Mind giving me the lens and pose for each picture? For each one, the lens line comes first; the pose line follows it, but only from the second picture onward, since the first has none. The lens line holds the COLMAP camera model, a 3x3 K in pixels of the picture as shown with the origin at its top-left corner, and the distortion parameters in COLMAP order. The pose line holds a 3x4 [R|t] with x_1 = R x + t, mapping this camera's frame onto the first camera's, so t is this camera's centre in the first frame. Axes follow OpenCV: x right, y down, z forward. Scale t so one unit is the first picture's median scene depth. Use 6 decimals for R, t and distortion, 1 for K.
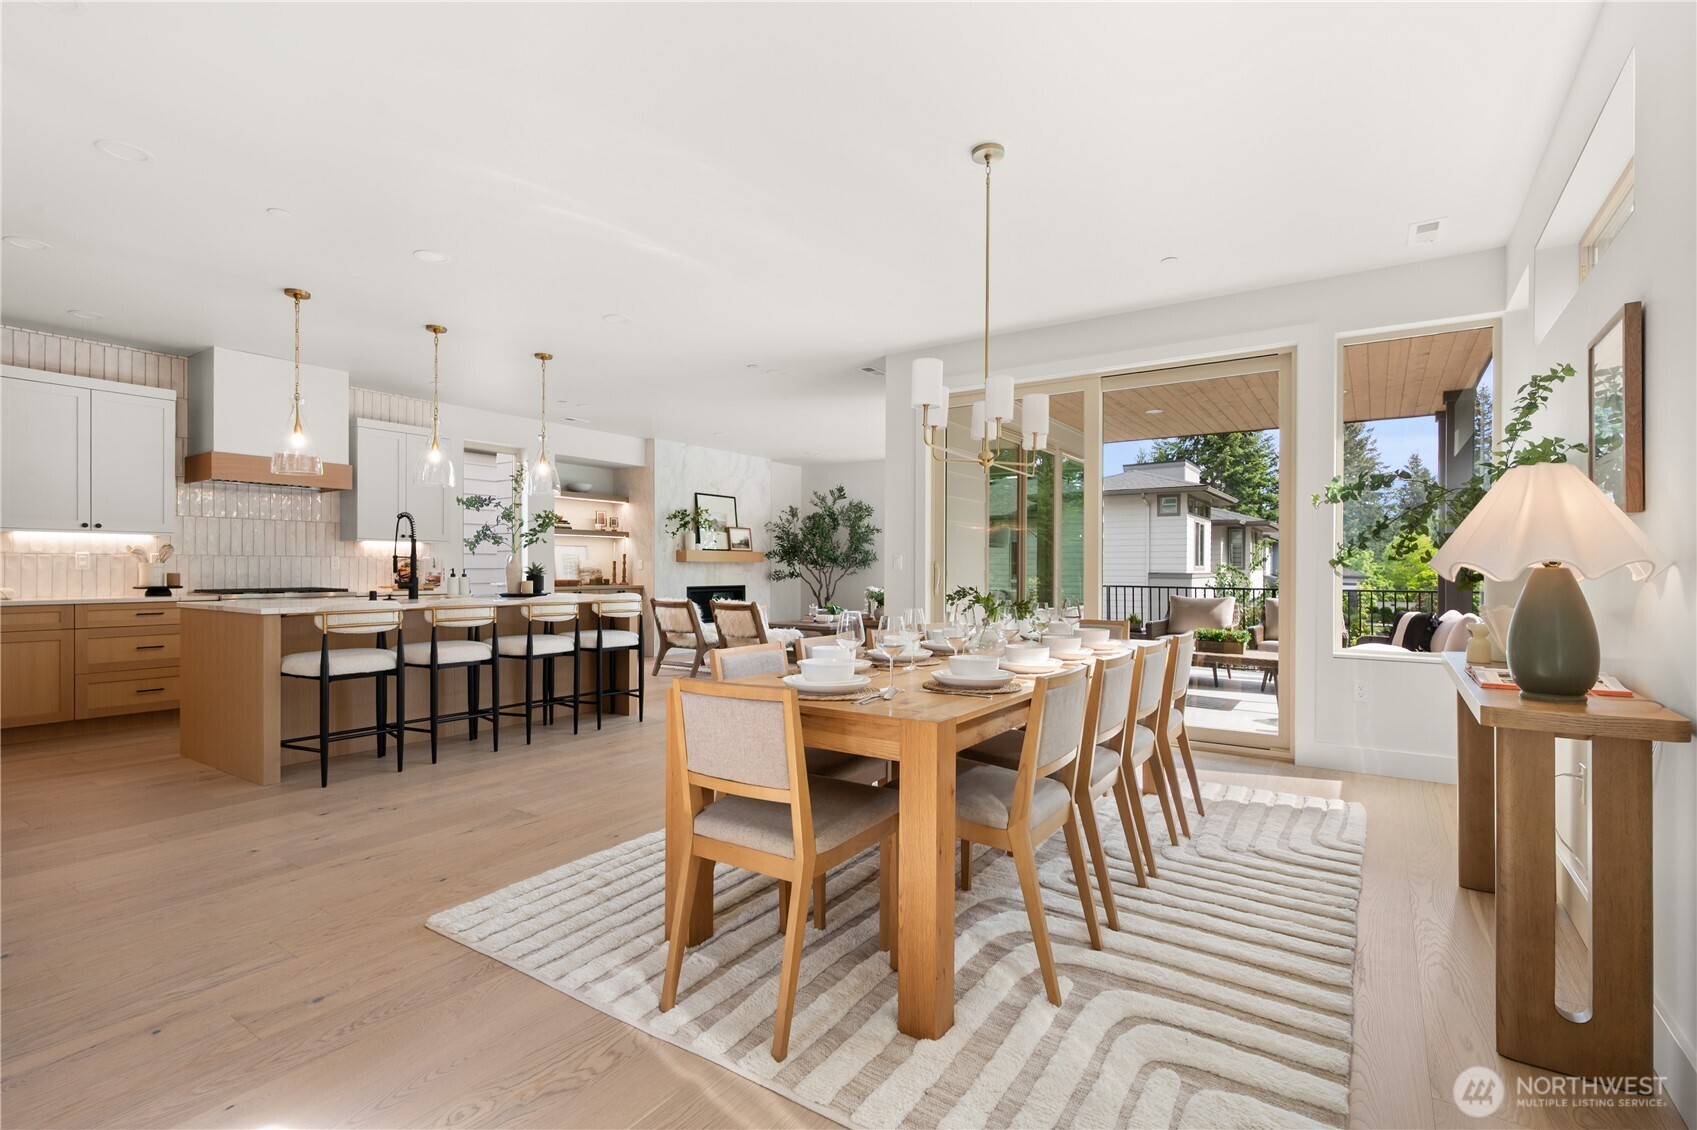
lens RADIAL K [[778.6, 0, 848.5], [0, 778.6, 565.0], [0, 0, 1]] dist [-0.000055, 0.000002]
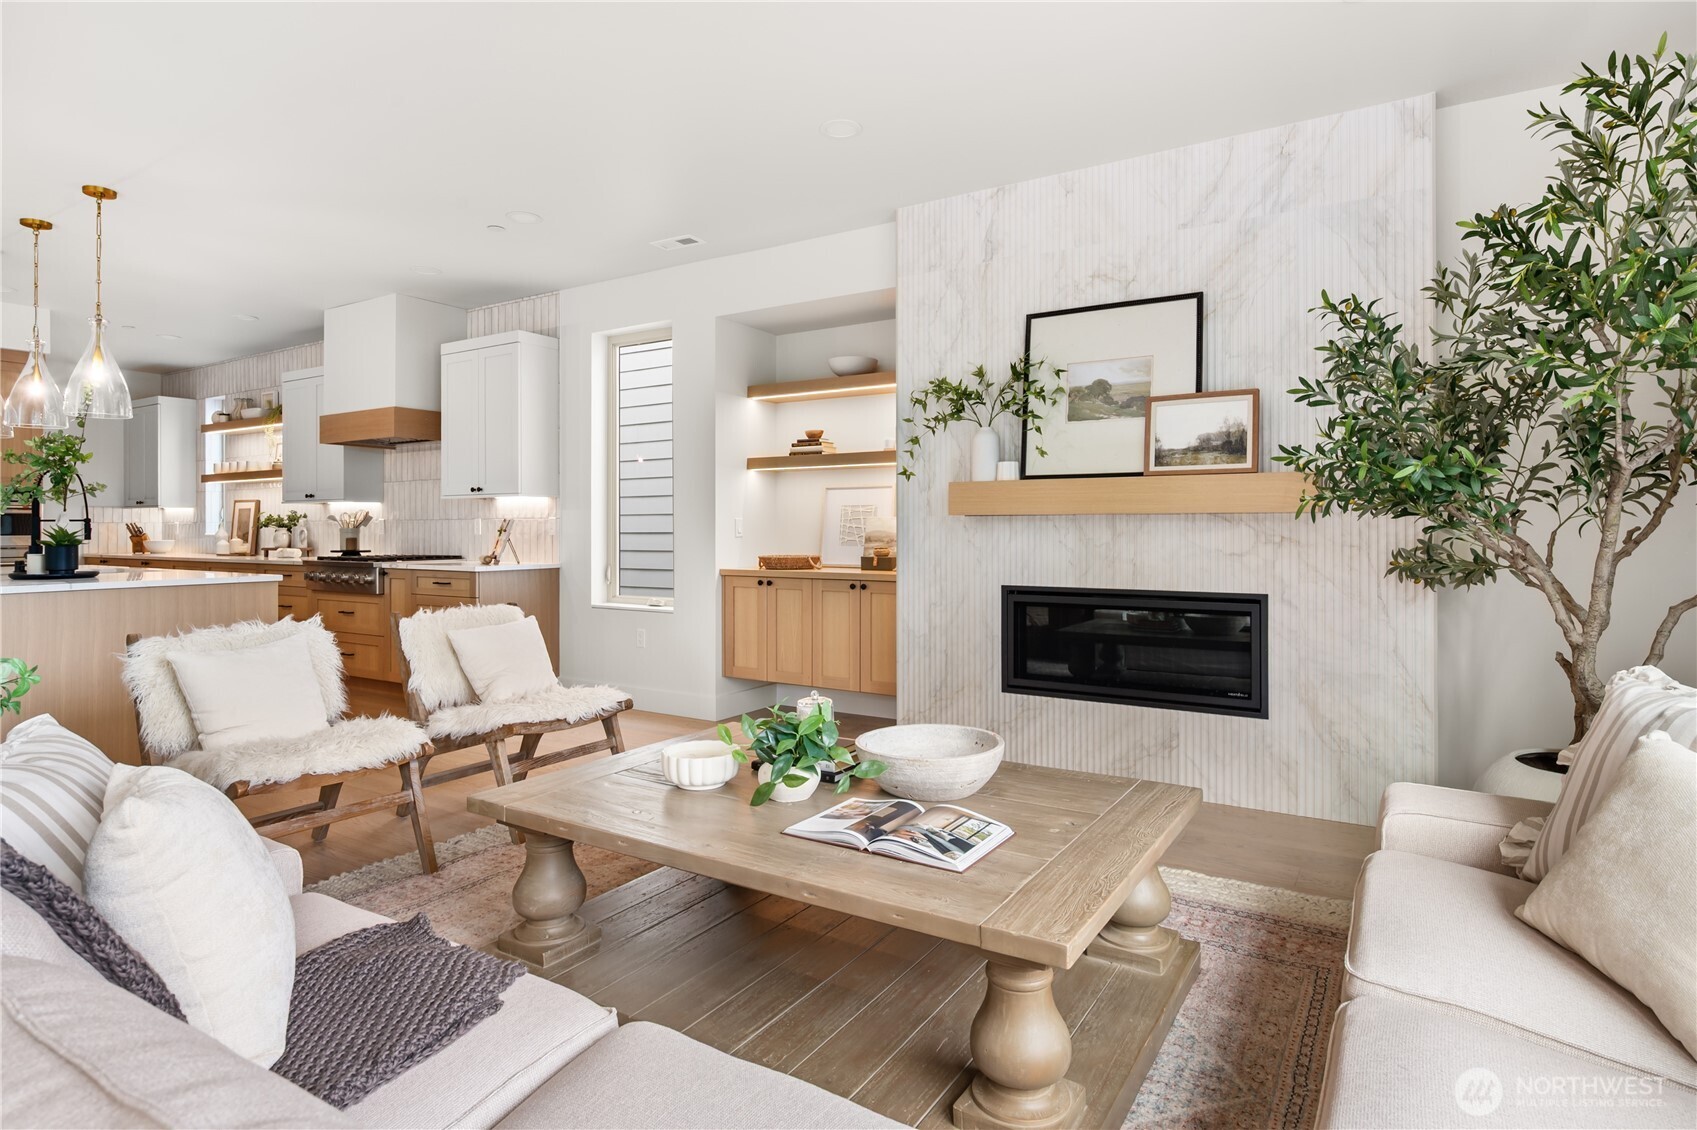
lens RADIAL K [[918.9, 0, 849.7], [0, 918.9, 530.7], [0, 0, 1]] dist [-0.003148, -0.000467]
pose [[0.035028, -0.000227, -0.999386, 0.196965], [0.007467, 0.999972, 0.000034, 0.002309], [0.999358, -0.007464, 0.035029, 0.854311]]
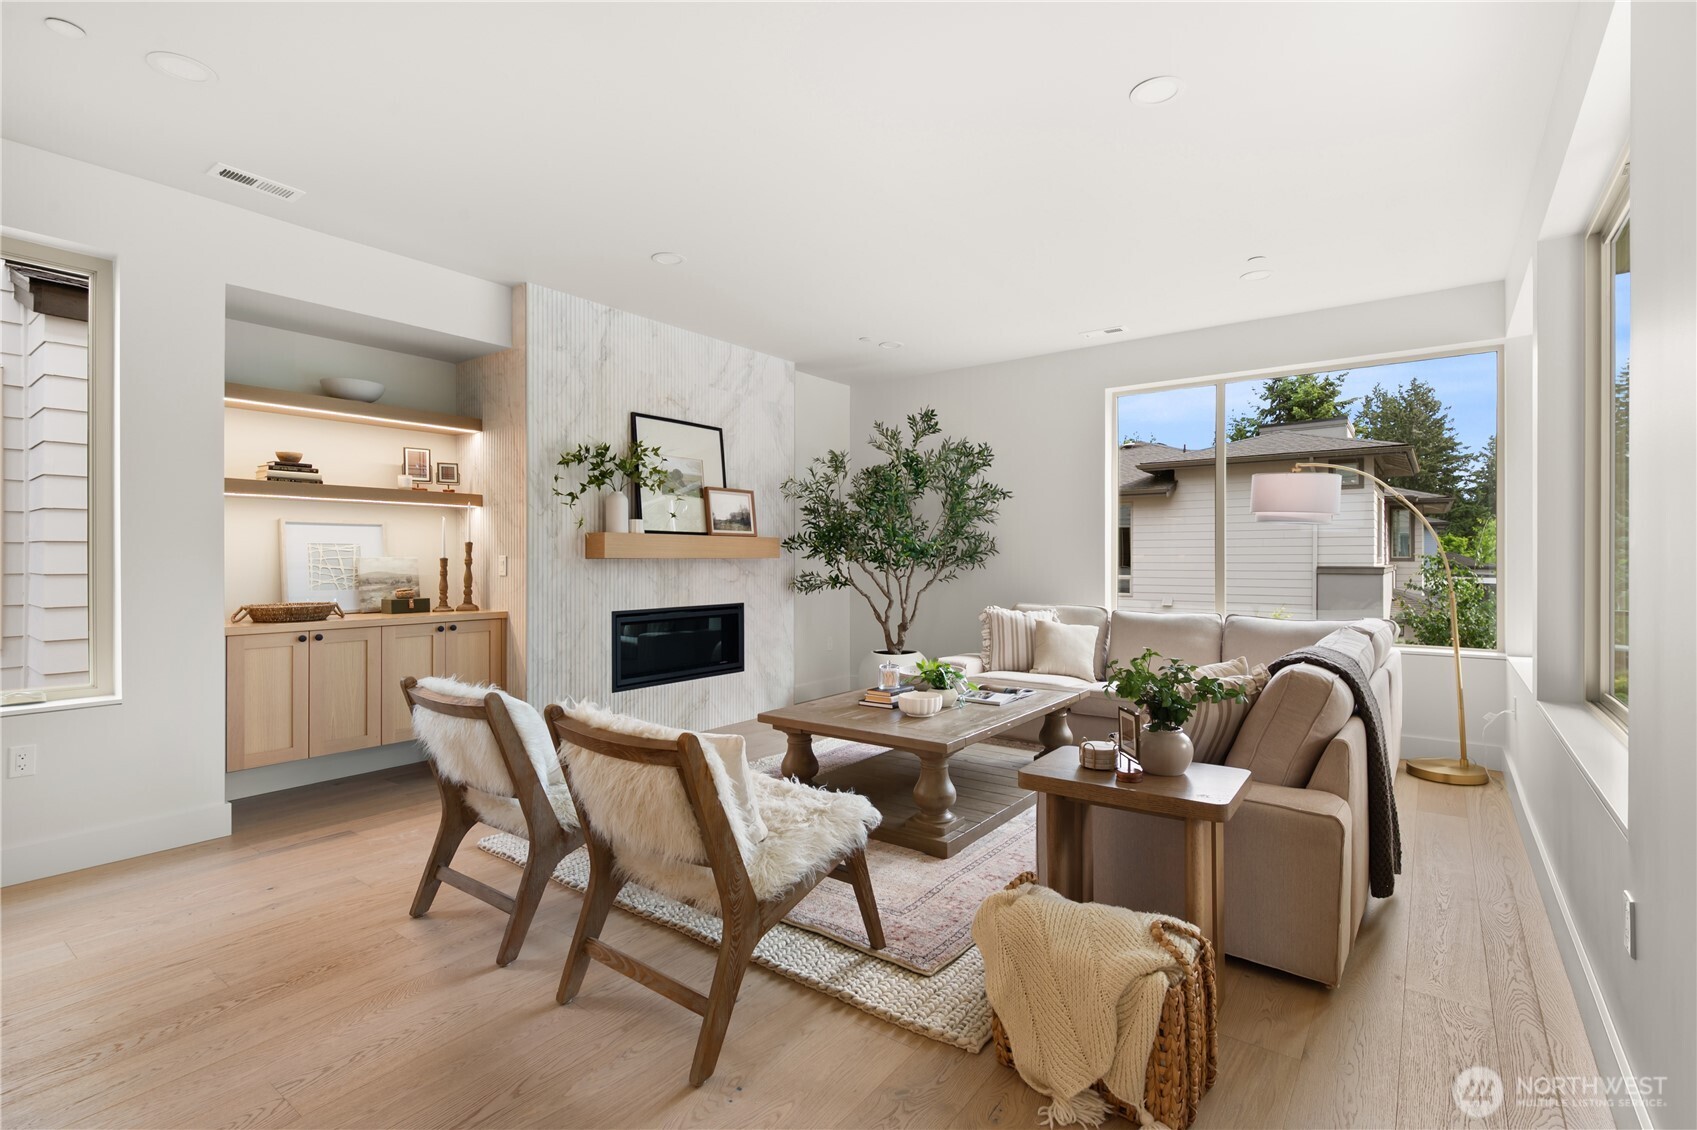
lens RADIAL K [[782.0, 0, 848.5], [0, 782.0, 565.0], [0, 0, 1]] dist [-0.000328, 0.000034]
pose [[0.998761, -0.003175, -0.049655, -0.039174], [0.003815, 0.999911, 0.012802, -0.005238], [0.049610, -0.012976, 0.998684, 0.500442]]
